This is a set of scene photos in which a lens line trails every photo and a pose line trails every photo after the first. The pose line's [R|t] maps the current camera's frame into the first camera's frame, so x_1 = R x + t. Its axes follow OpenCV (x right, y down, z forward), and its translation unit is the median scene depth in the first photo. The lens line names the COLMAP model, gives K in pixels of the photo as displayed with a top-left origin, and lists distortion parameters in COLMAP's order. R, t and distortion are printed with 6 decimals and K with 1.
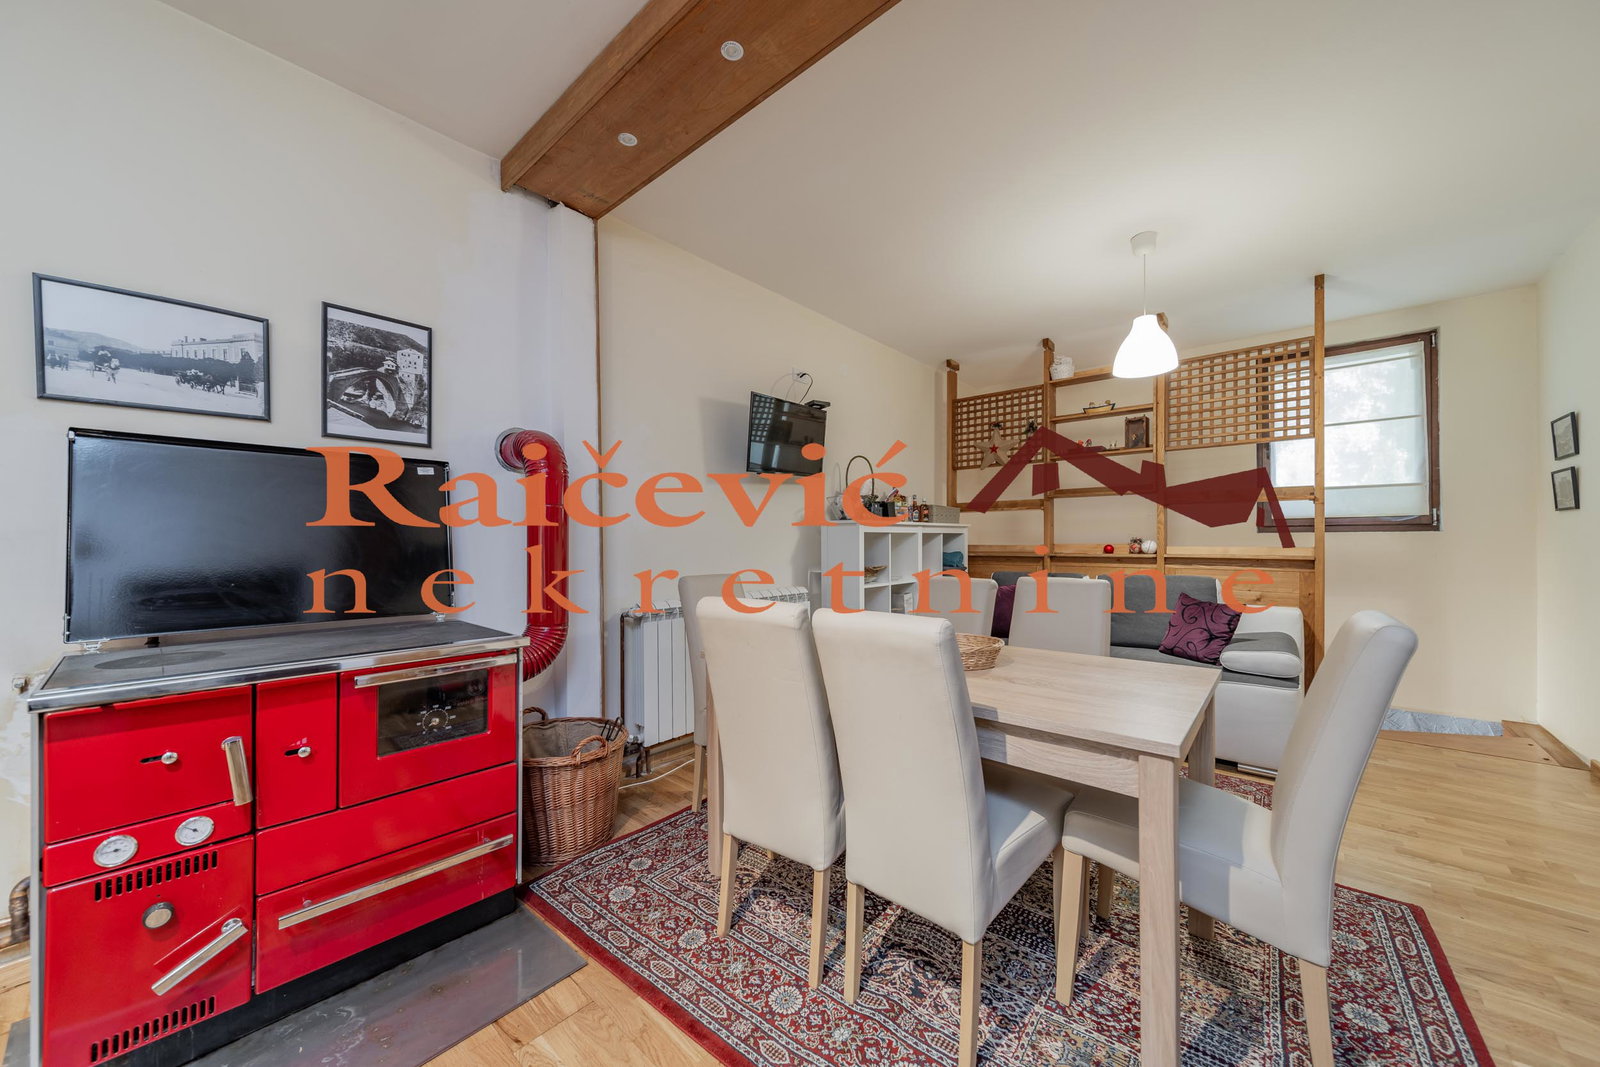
lens RADIAL K [[571.9, 0, 791.6], [0, 571.9, 538.1], [0, 0, 1]] dist [-0.000597, -0.000113]
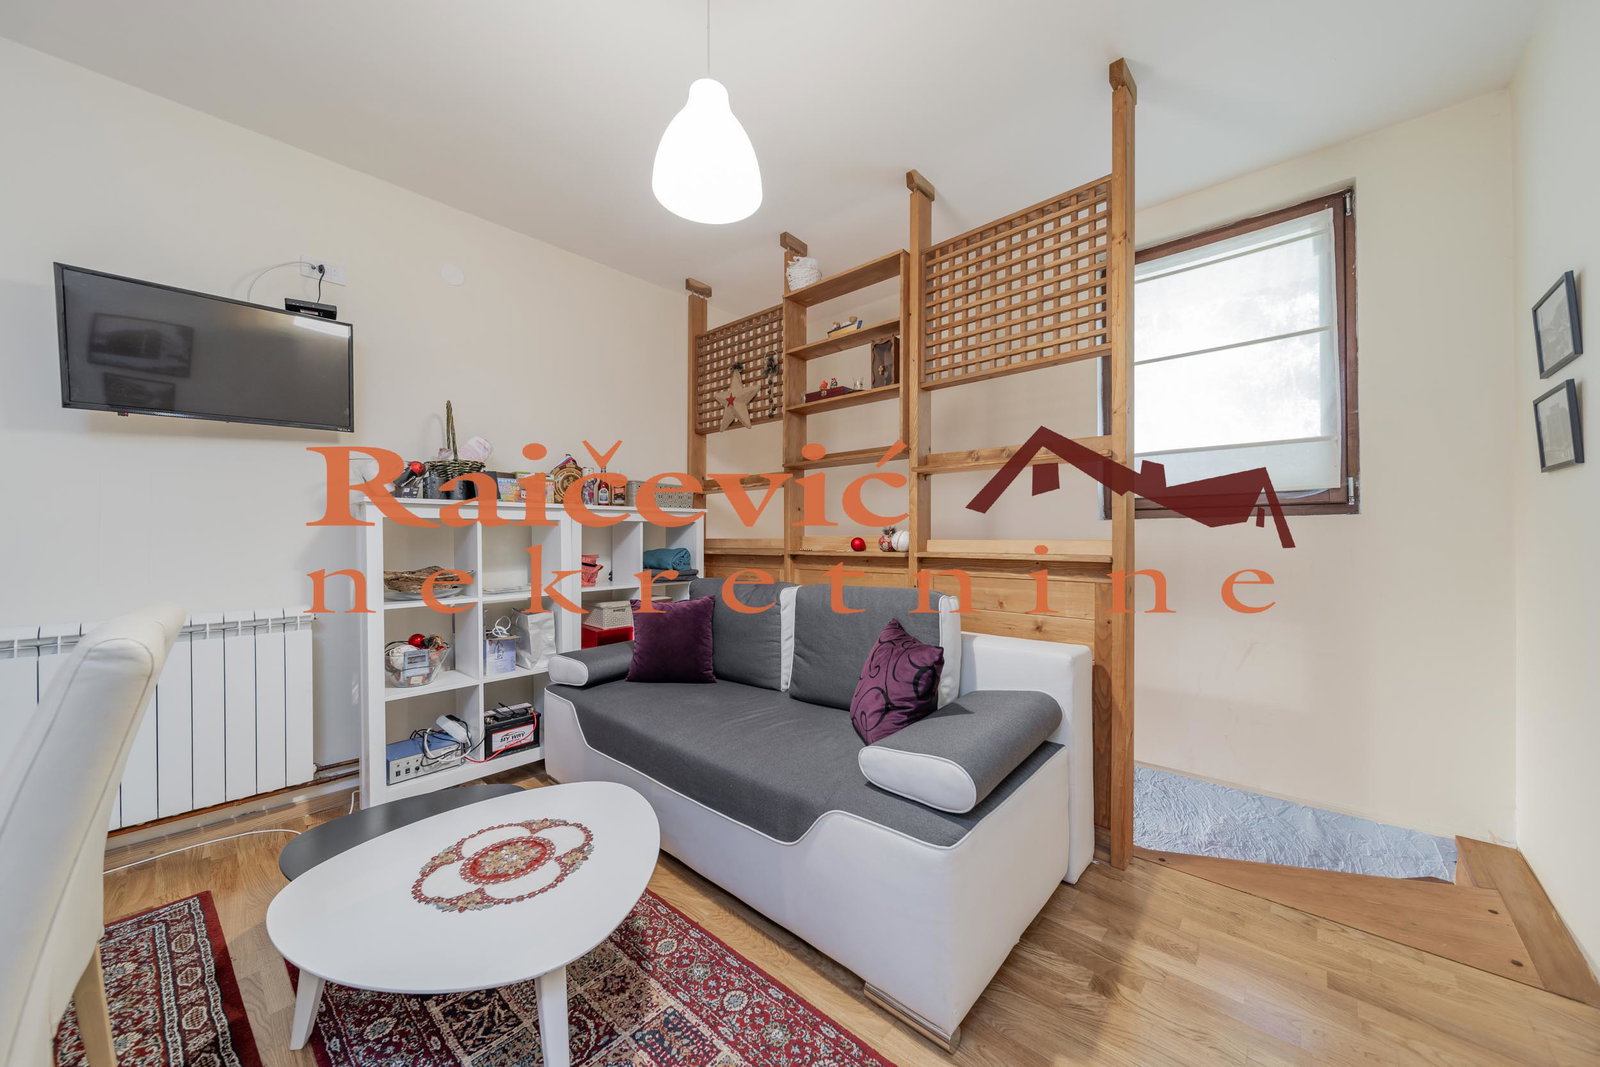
lens RADIAL K [[565.6, 0, 800.0], [0, 565.6, 533.5], [0, 0, 1]] dist [0.001320, 0.000026]
pose [[0.999892, -0.002706, -0.014434, 0.536871], [0.002676, 0.999994, -0.002071, 0.008532], [0.014440, 0.002032, 0.999894, 0.377870]]
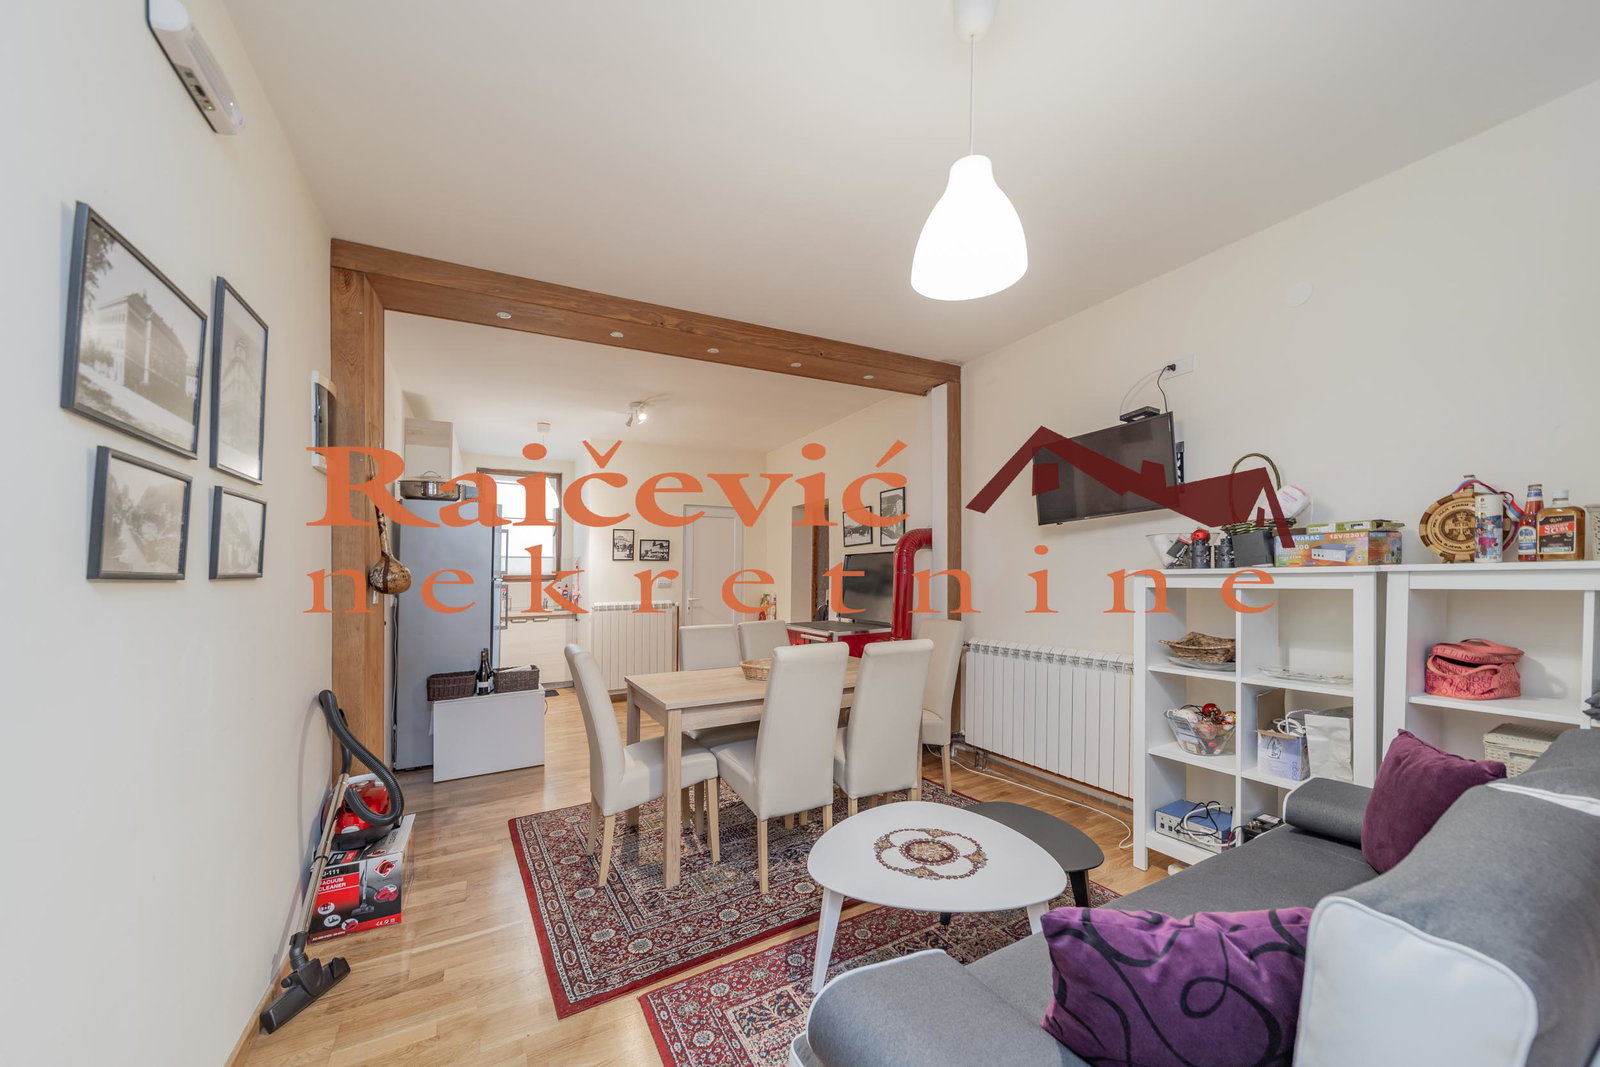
lens RADIAL K [[571.9, 0, 791.6], [0, 571.9, 538.1], [0, 0, 1]] dist [-0.000597, -0.000113]
pose [[-0.345506, -0.058795, -0.936573, 0.858326], [0.013713, 0.997612, -0.067686, -0.026701], [0.938316, -0.036229, -0.343875, 0.783772]]
